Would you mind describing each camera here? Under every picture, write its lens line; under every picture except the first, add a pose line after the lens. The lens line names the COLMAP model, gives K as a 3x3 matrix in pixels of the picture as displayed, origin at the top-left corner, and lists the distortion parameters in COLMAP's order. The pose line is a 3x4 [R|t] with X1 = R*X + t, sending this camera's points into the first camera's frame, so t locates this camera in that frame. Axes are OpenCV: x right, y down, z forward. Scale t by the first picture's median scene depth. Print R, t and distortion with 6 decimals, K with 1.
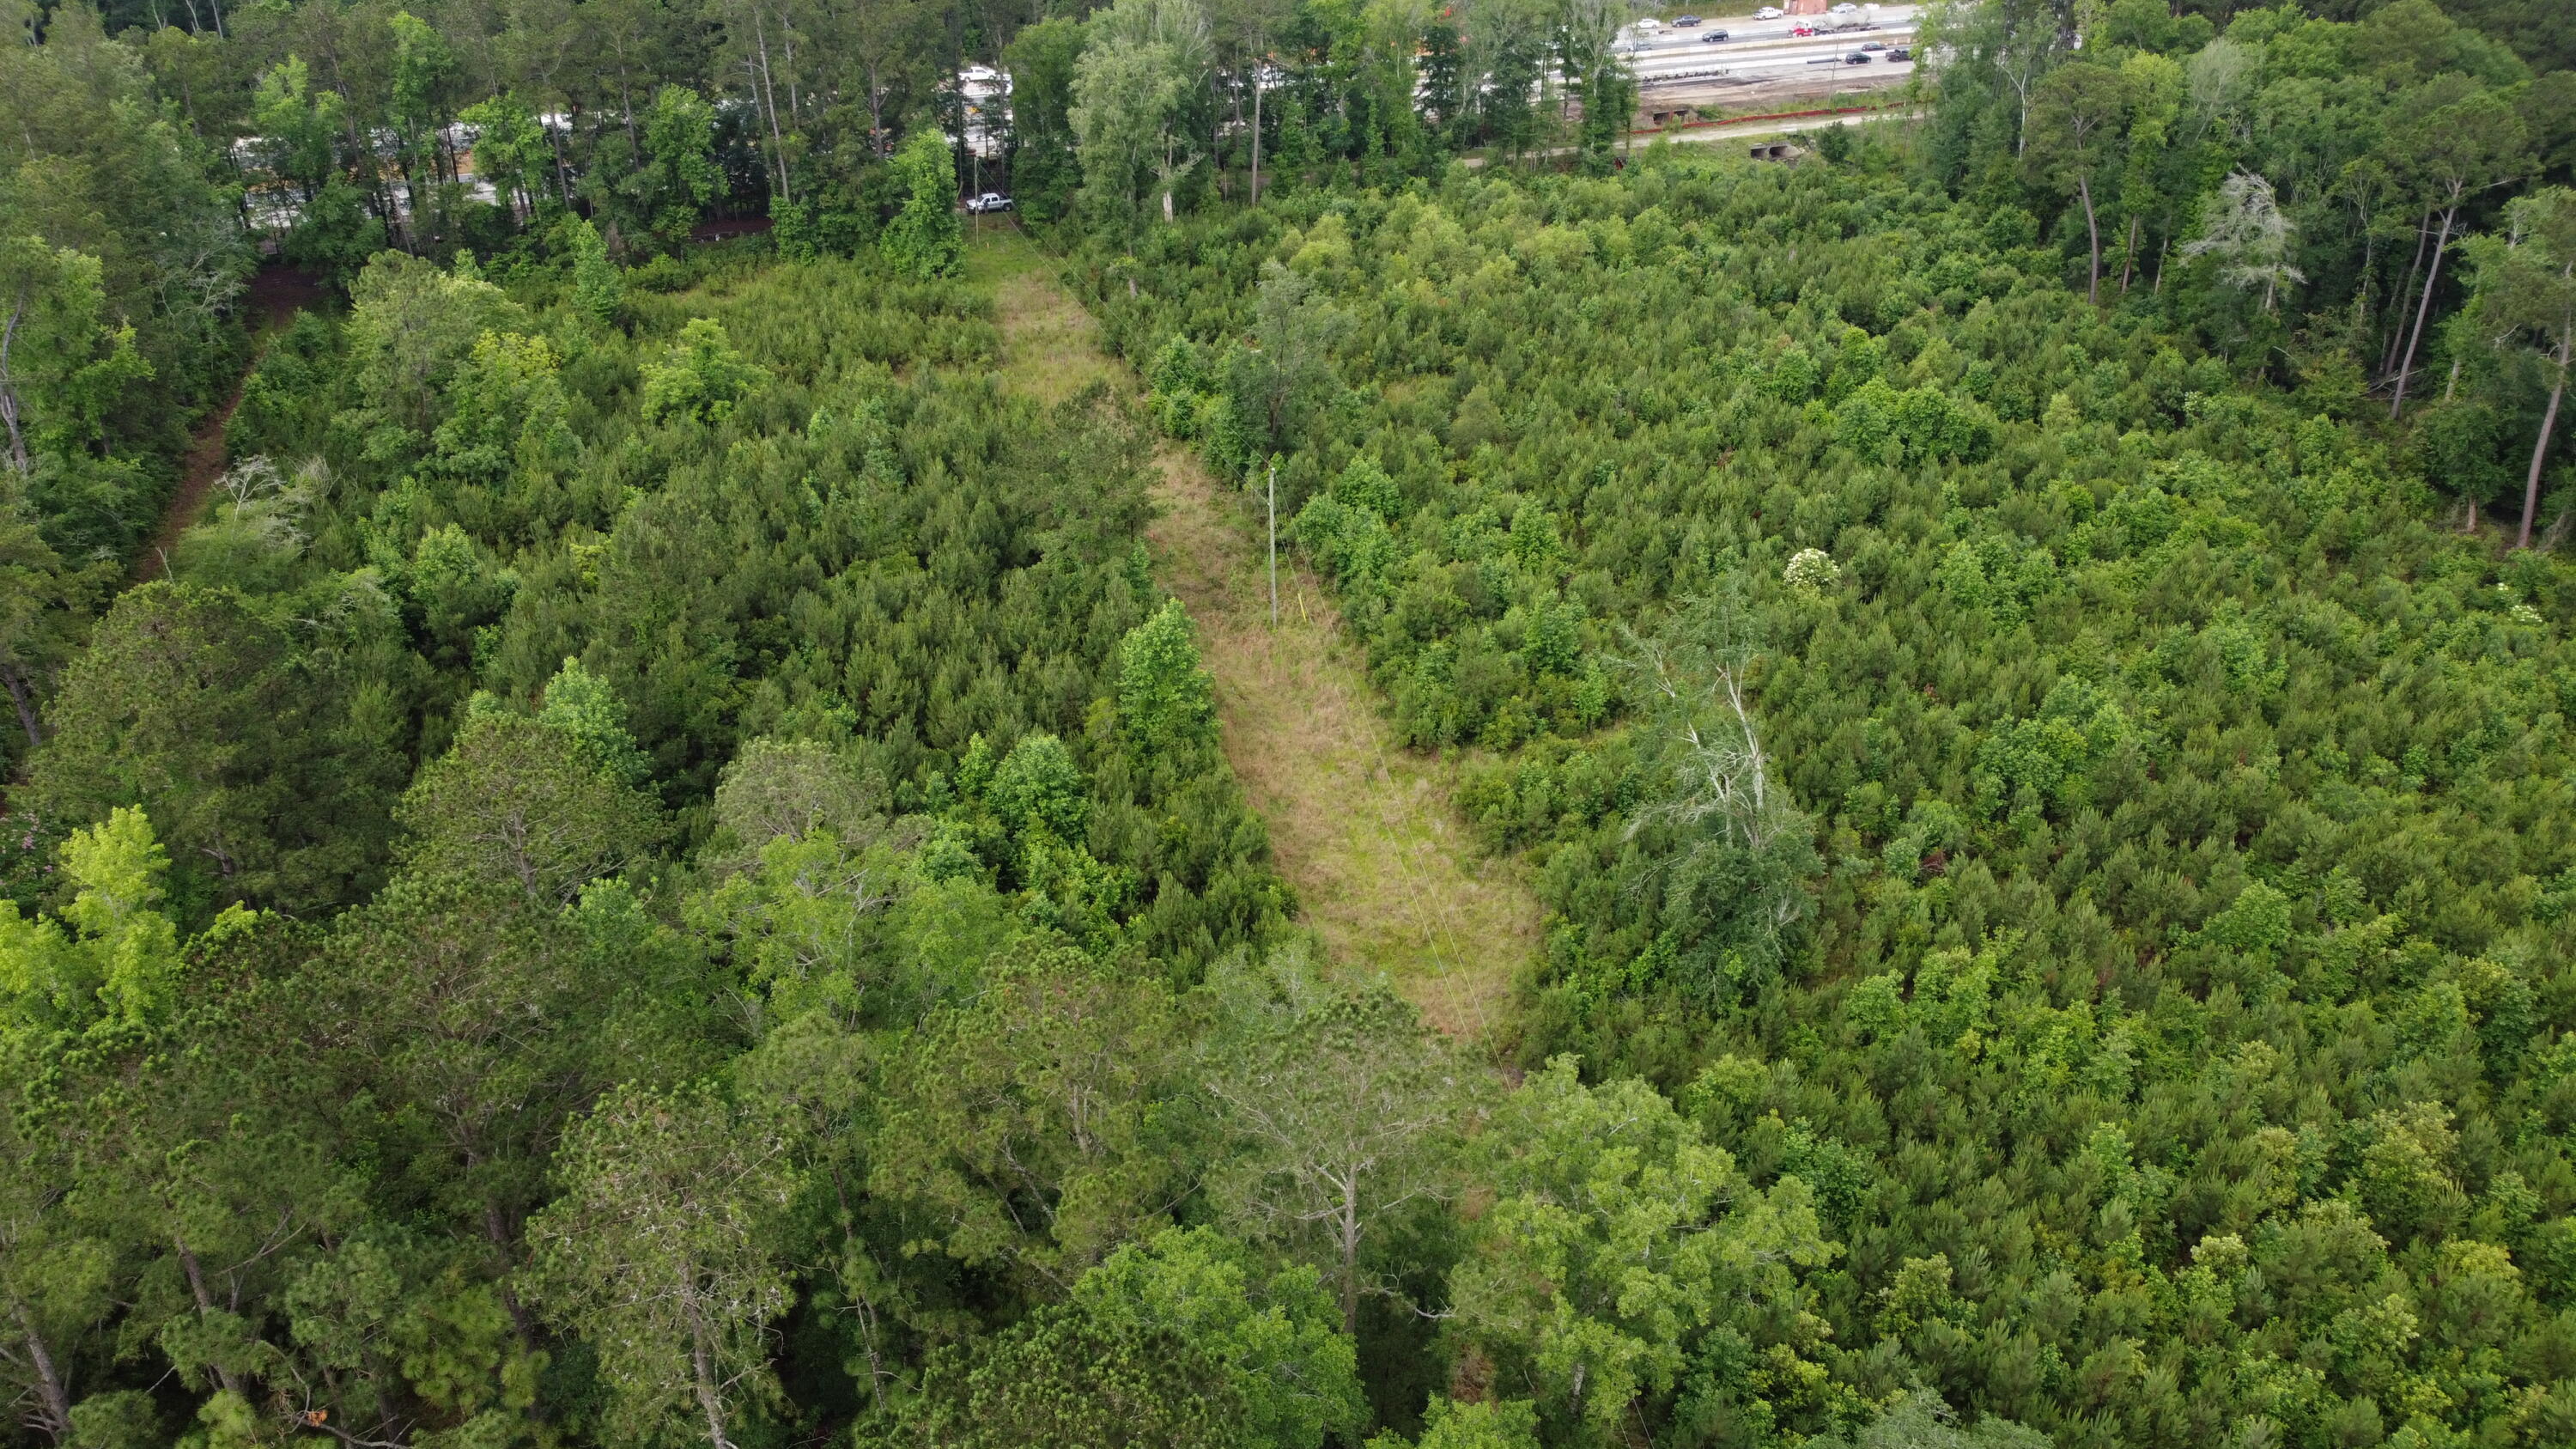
lens RADIAL K [[1964.1, 0, 1279.7], [0, 1964.1, 715.4], [0, 0, 1]] dist [-0.008223, -0.001113]
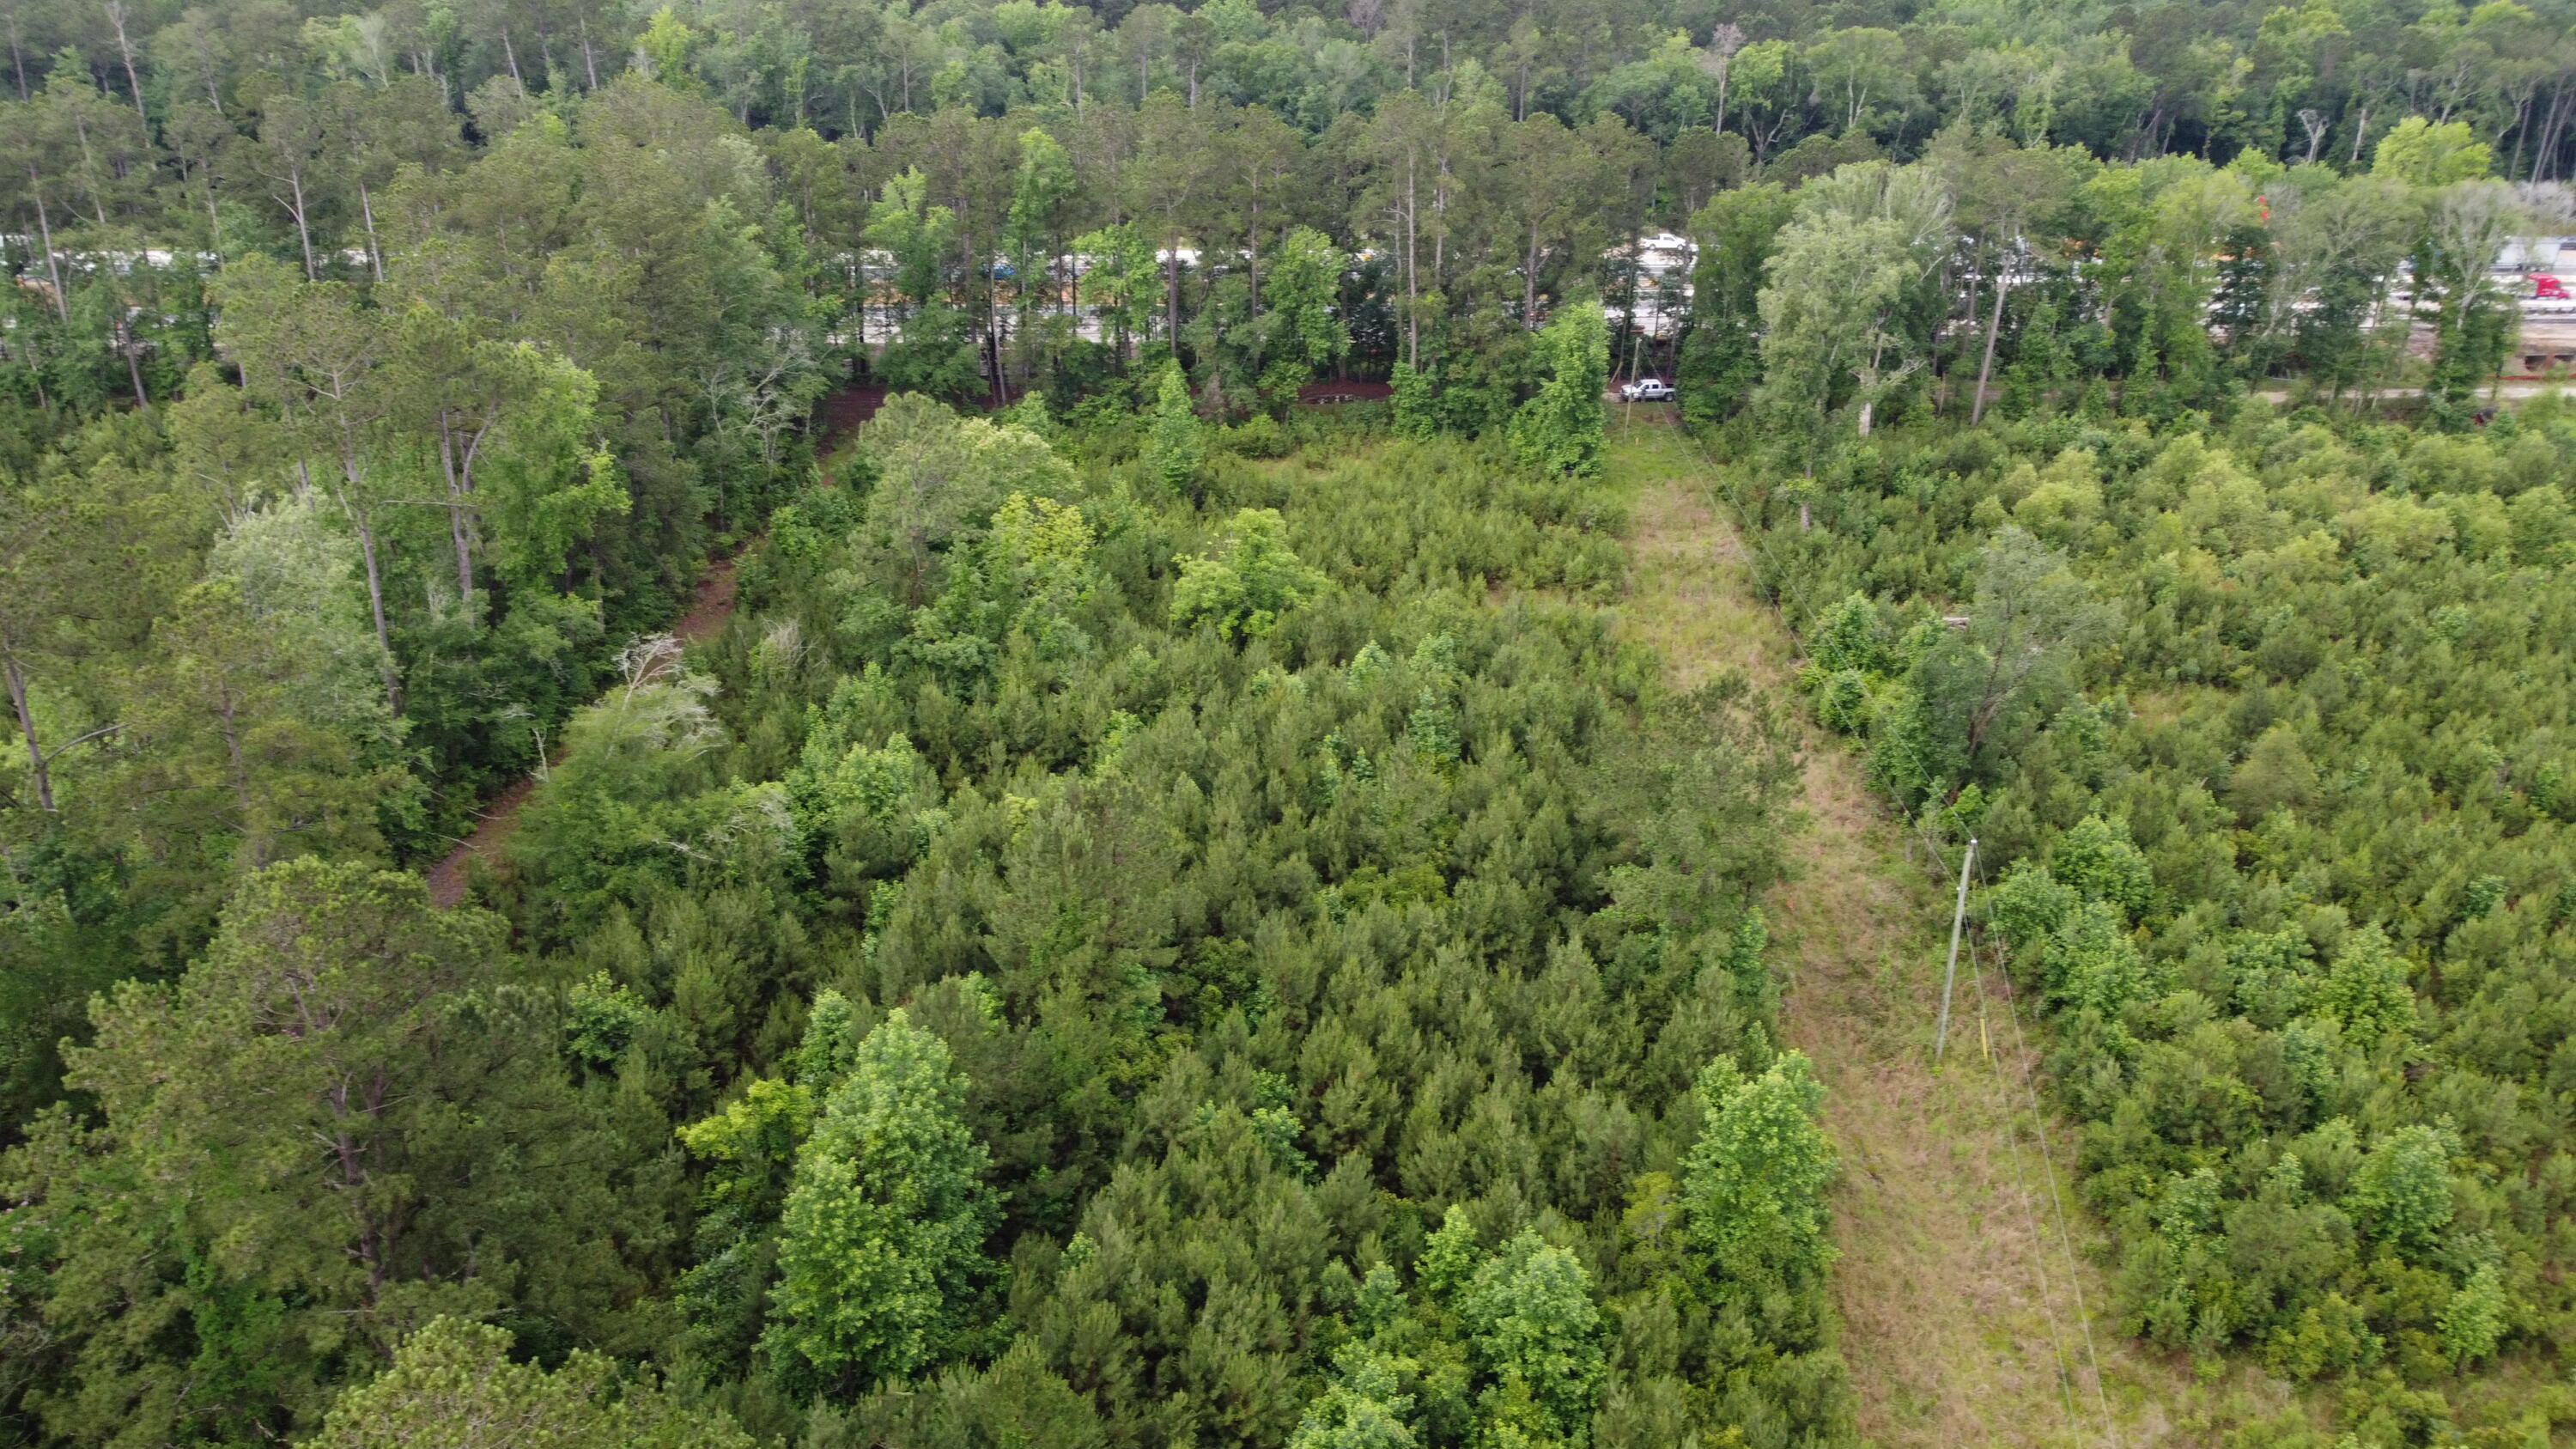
lens RADIAL K [[1964.1, 0, 1277.5], [0, 1964.1, 718.1], [0, 0, 1]] dist [-0.008223, -0.001113]
pose [[0.939026, 0.147812, -0.310453, -0.020984], [-0.171010, 0.984064, -0.048725, -0.078205], [0.298304, 0.098845, 0.949339, 0.237485]]
